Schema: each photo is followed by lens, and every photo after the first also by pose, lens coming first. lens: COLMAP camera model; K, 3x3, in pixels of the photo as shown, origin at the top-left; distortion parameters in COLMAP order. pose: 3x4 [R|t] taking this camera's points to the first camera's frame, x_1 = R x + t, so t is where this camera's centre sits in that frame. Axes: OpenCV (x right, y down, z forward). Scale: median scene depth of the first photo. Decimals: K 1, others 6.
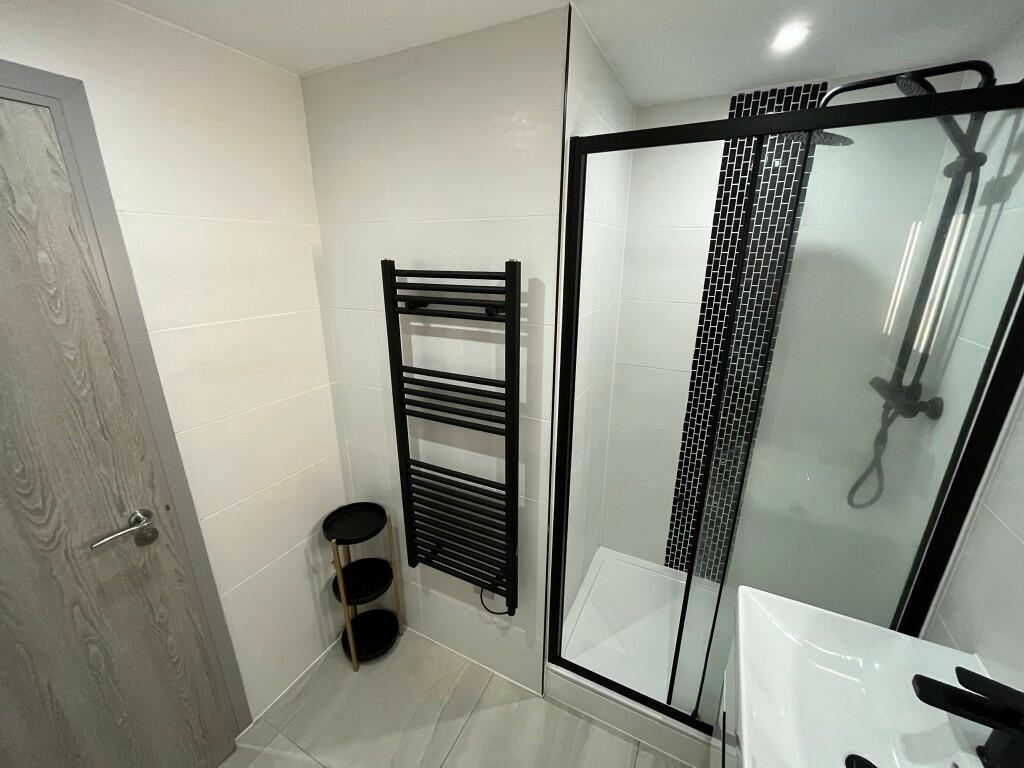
lens RADIAL K [[414.3, 0, 512.0], [0, 414.3, 384.0], [0, 0, 1]] dist [0.000632, 0.000054]
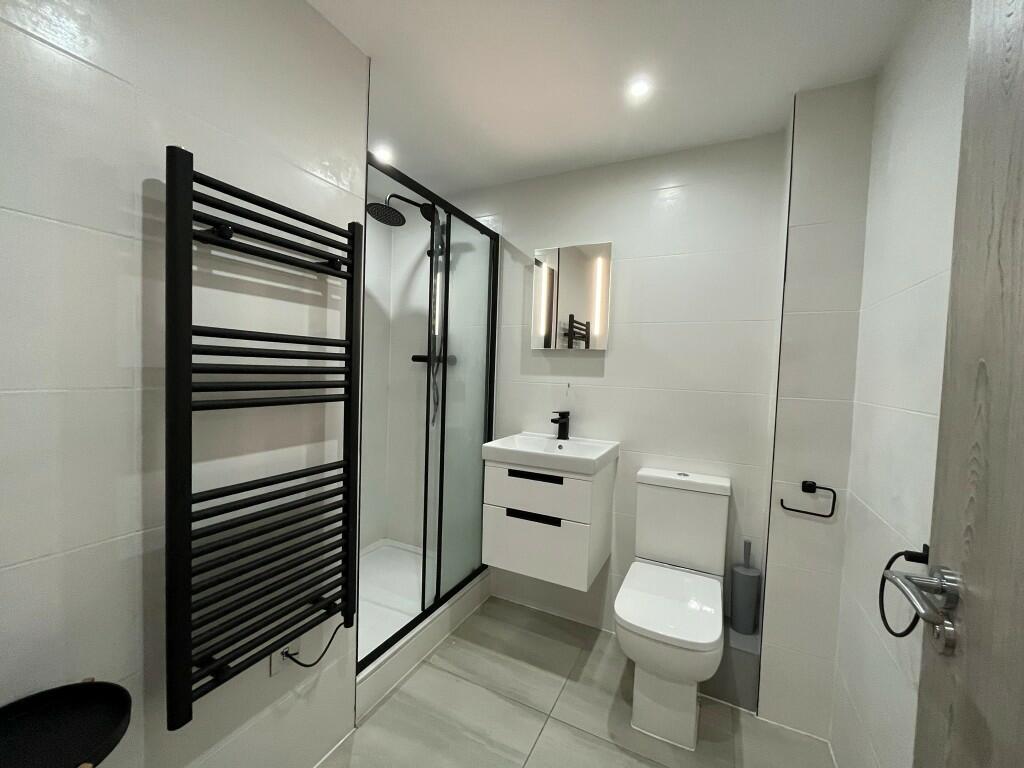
lens RADIAL K [[414.3, 0, 512.0], [0, 414.3, 384.0], [0, 0, 1]] dist [0.000632, 0.000054]
pose [[-0.004912, -0.037924, 0.999269, -0.924429], [0.272083, 0.961530, 0.037829, 0.150980], [-0.962261, 0.272070, 0.005596, 0.596460]]
